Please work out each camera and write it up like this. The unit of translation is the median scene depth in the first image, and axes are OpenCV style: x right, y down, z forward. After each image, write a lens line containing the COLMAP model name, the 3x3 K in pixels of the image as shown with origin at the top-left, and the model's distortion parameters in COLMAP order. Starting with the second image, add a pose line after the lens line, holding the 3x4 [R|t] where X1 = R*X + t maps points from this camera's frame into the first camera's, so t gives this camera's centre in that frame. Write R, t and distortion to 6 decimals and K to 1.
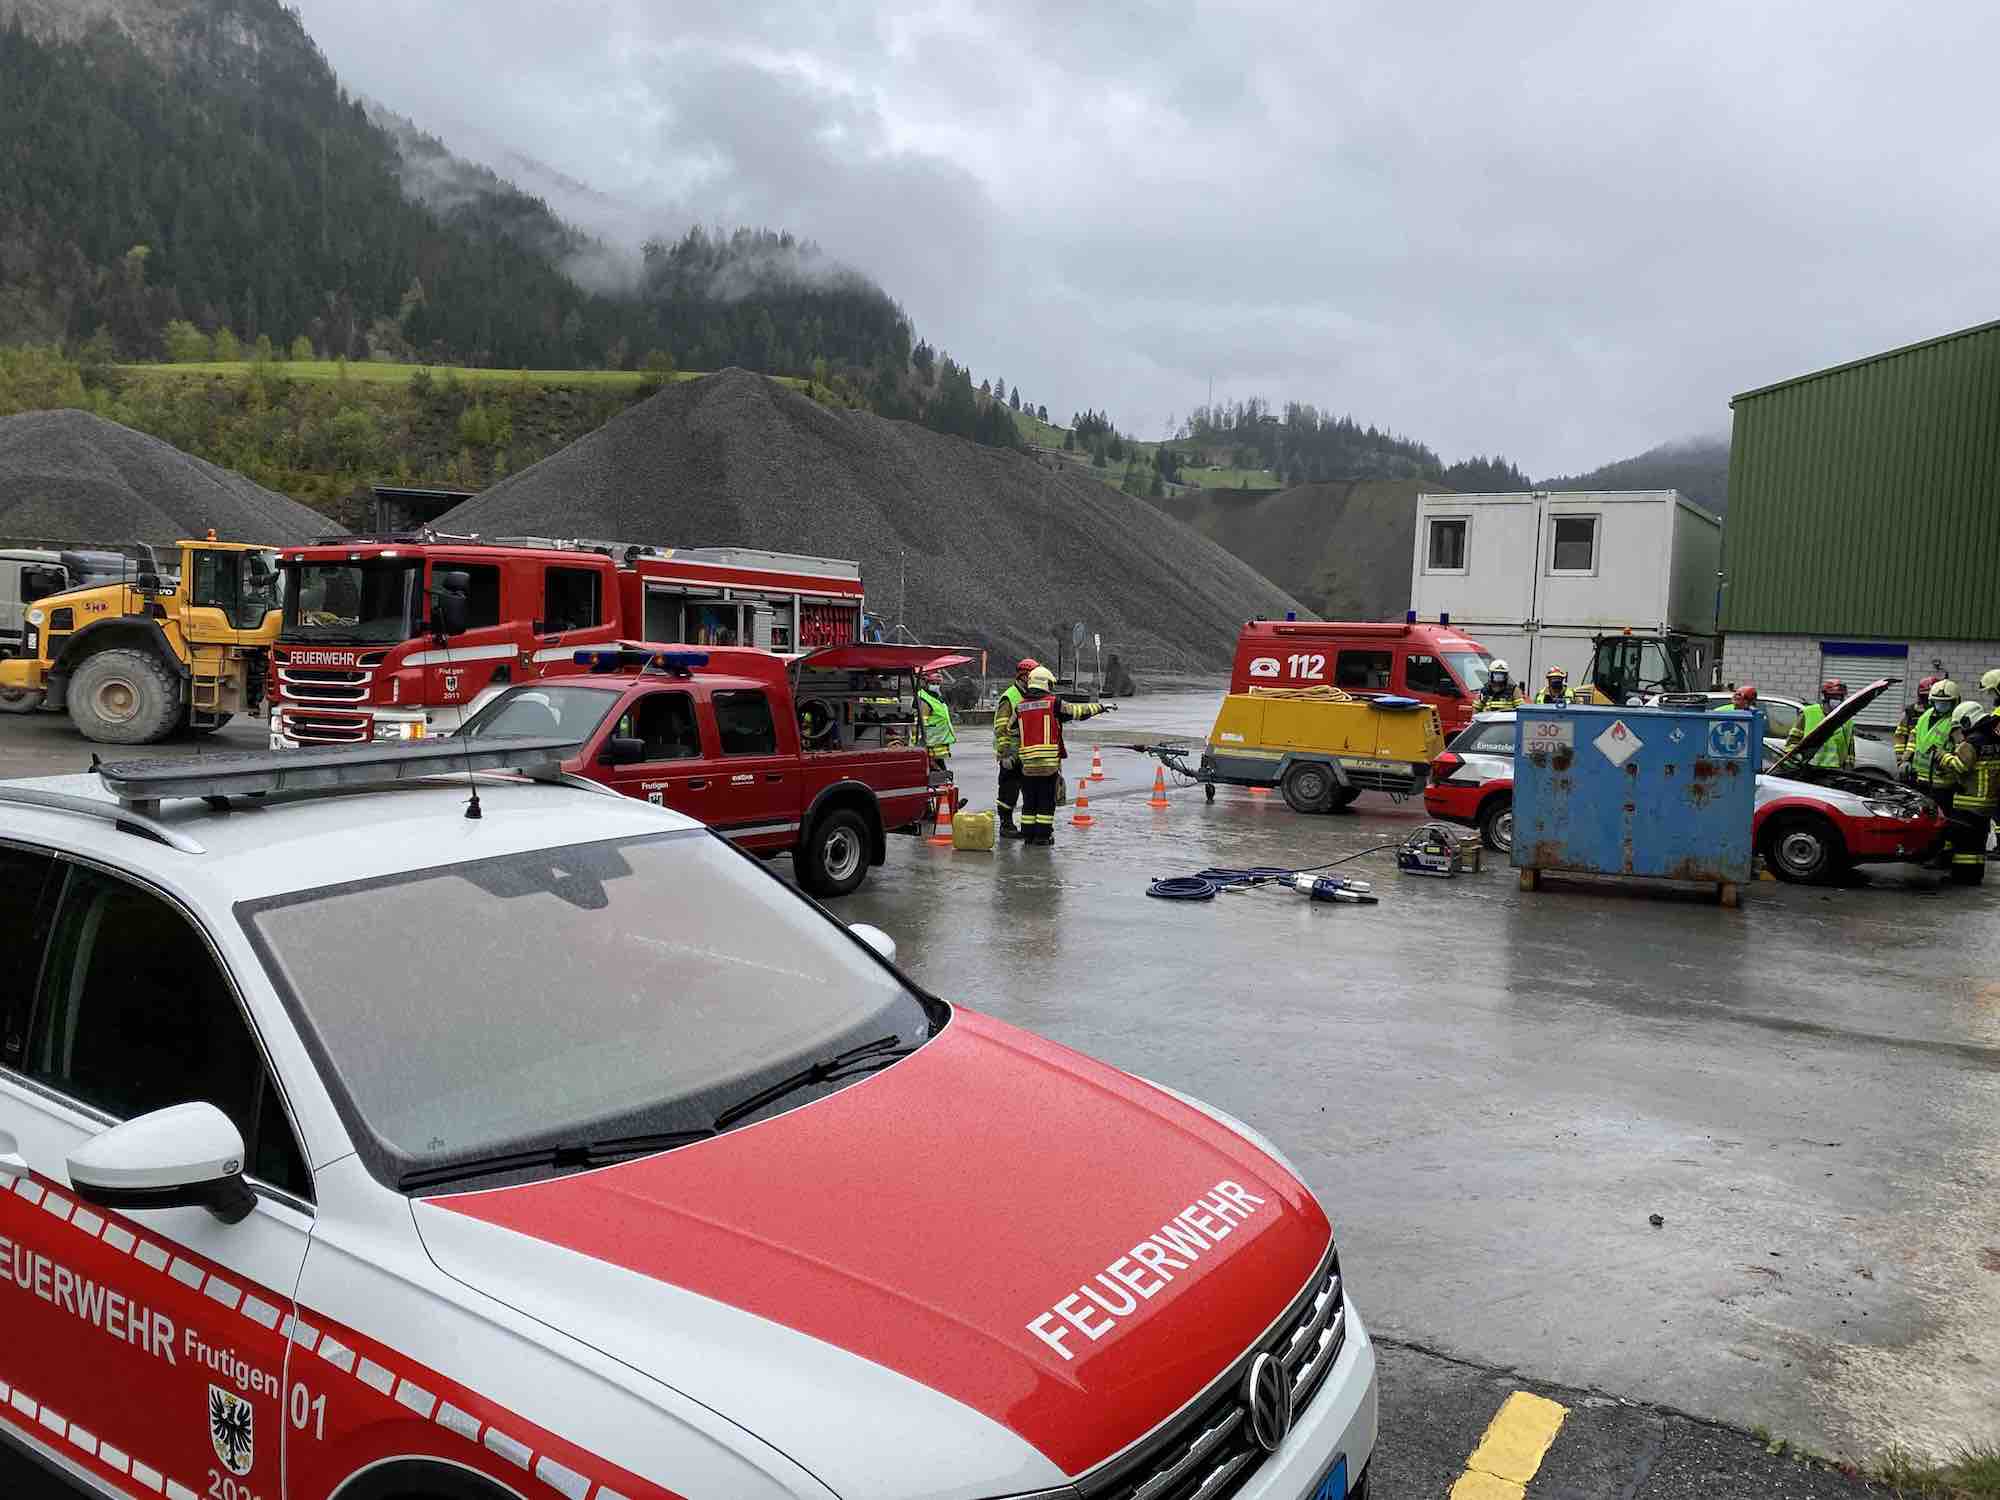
lens RADIAL K [[1553.7, 0, 1024.7], [0, 1553.7, 751.6], [0, 0, 1]] dist [0.020303, 0.004063]
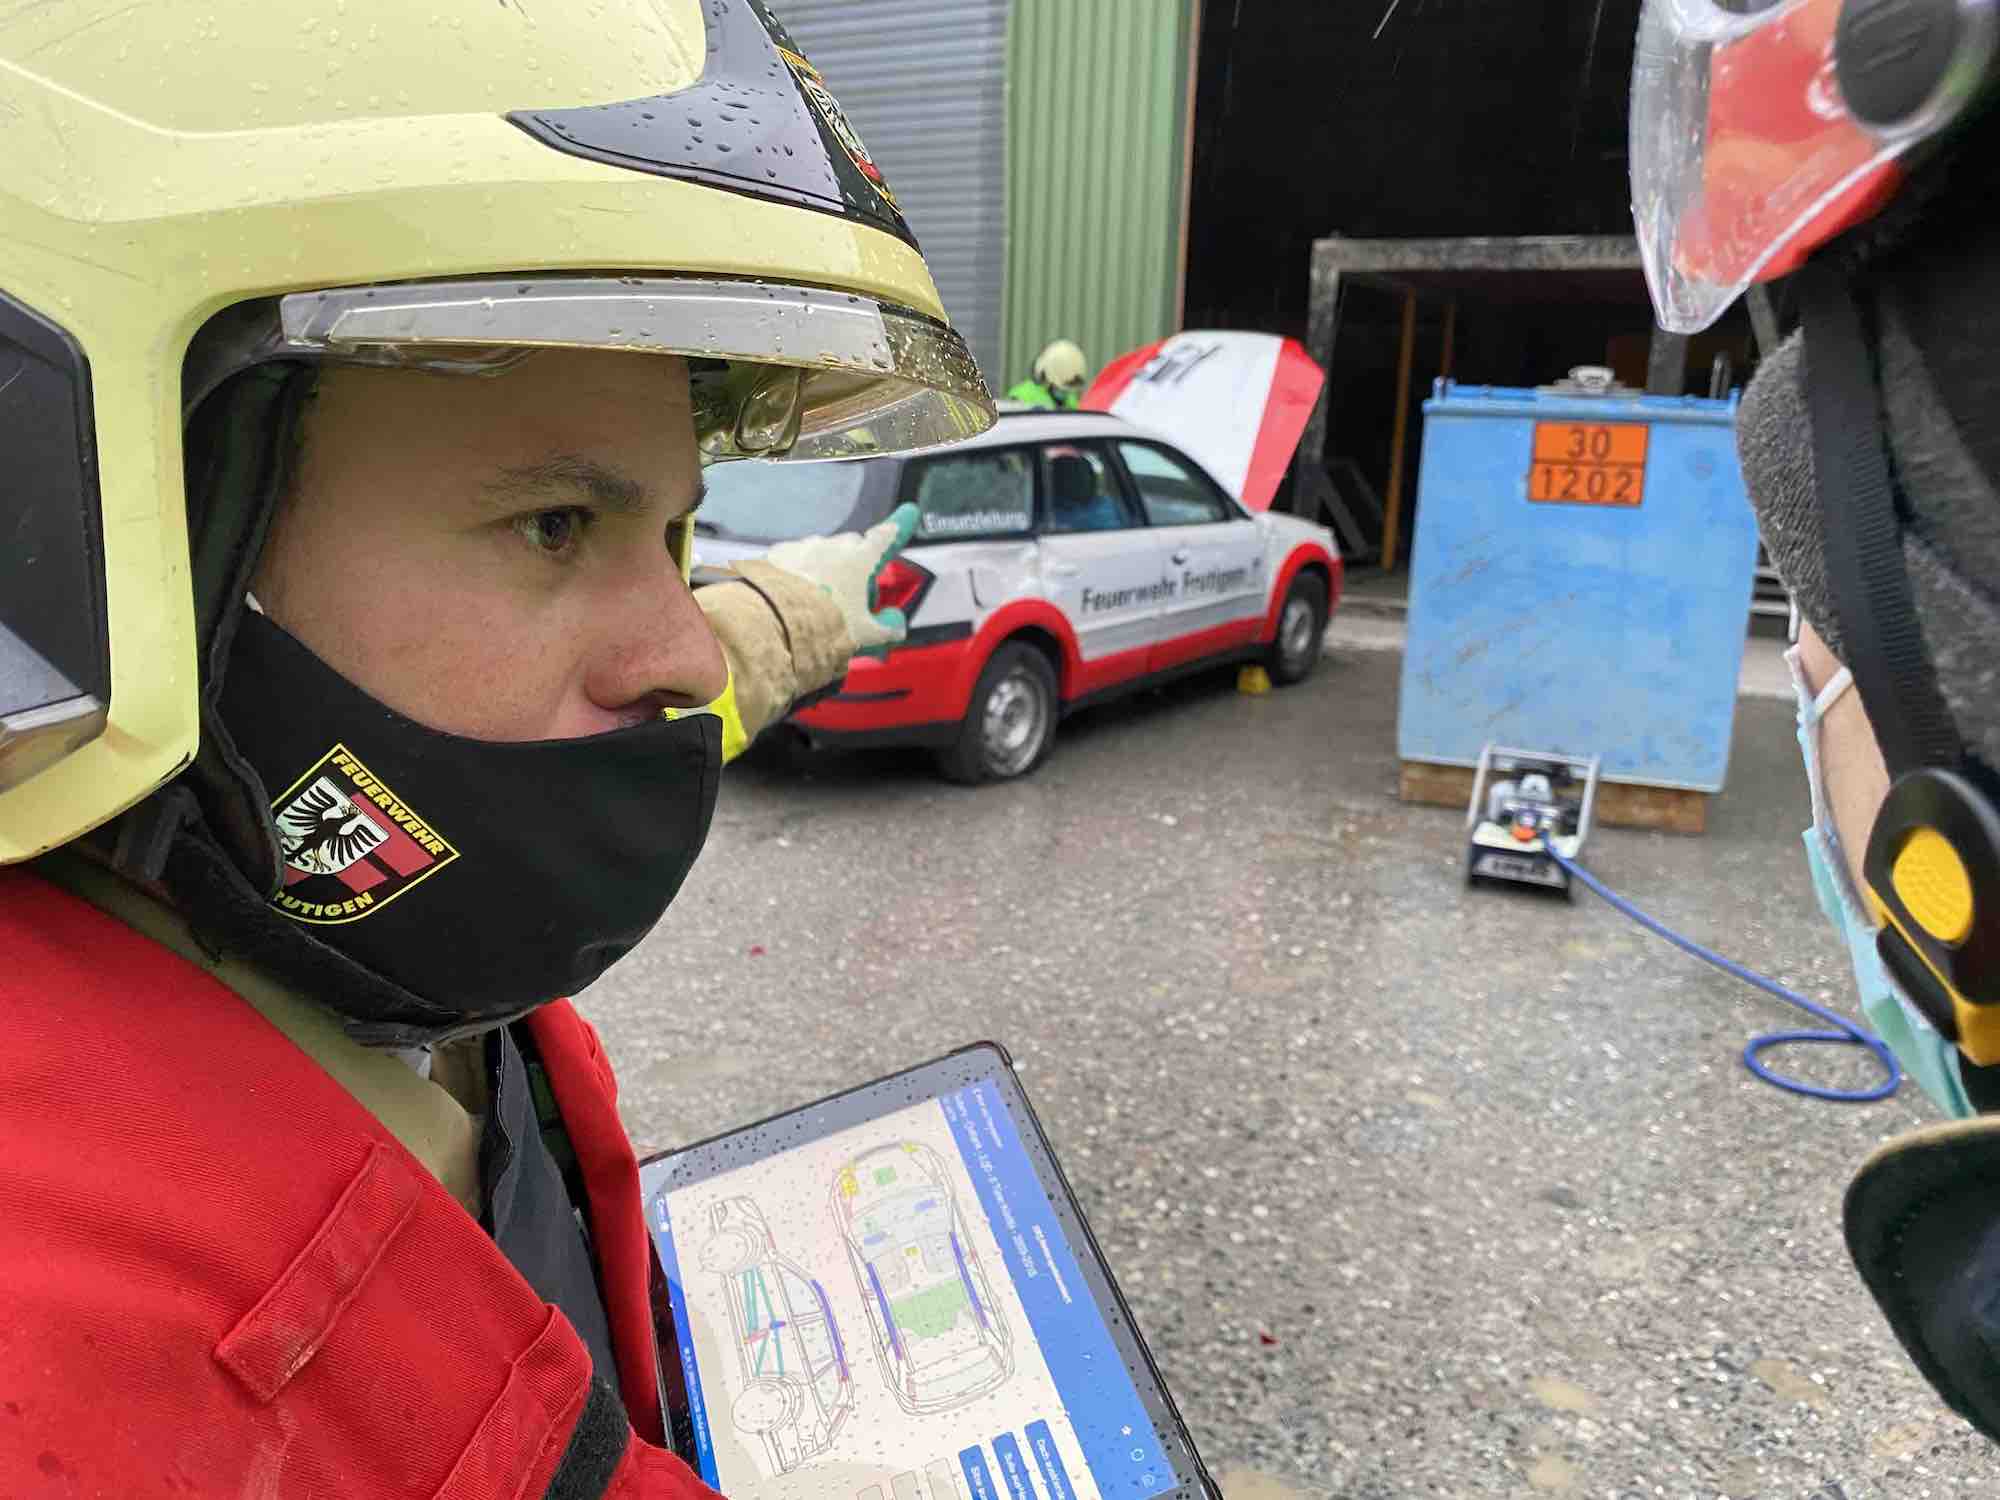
lens RADIAL K [[1553.7, 0, 1024.7], [0, 1553.7, 751.6], [0, 0, 1]] dist [0.020303, 0.004063]
pose [[-0.045405, -0.269079, 0.962047, -0.054633], [0.035556, 0.961995, 0.270742, -0.030929], [-0.998336, 0.046500, -0.034112, 0.566601]]
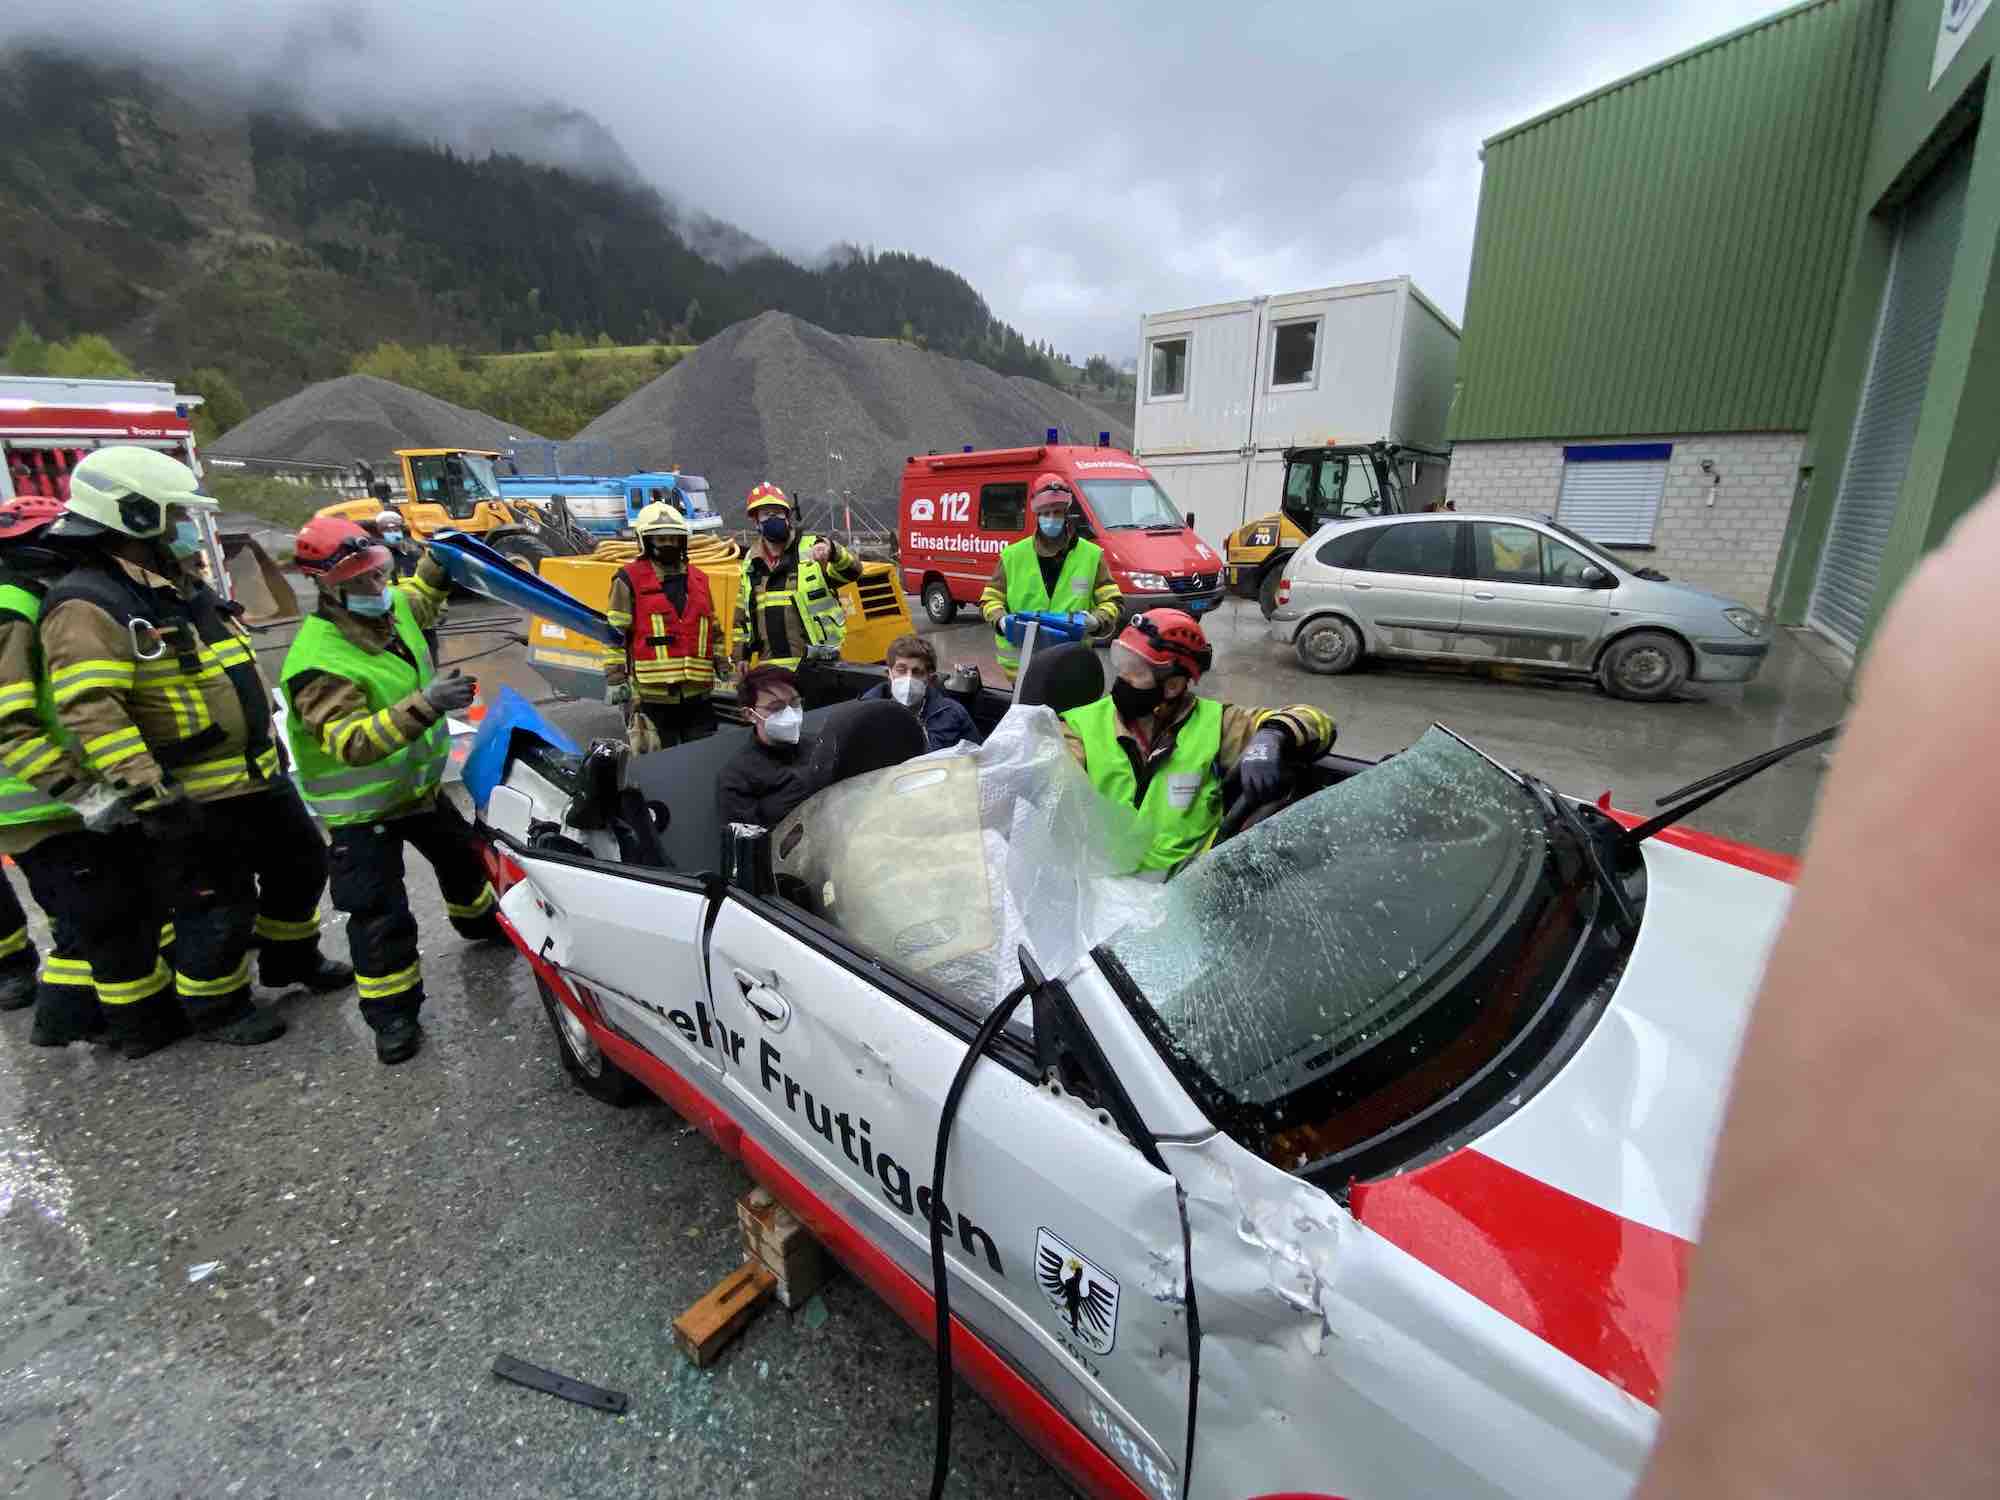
lens RADIAL K [[823.7, 0, 1000.0], [0, 823.7, 763.7], [0, 0, 1]] dist [0.033266, -0.025982]
pose [[0.995631, -0.022738, -0.090569, 0.232384], [0.043065, 0.972406, 0.229285, -0.017869], [0.082857, -0.232184, 0.969136, 0.479494]]
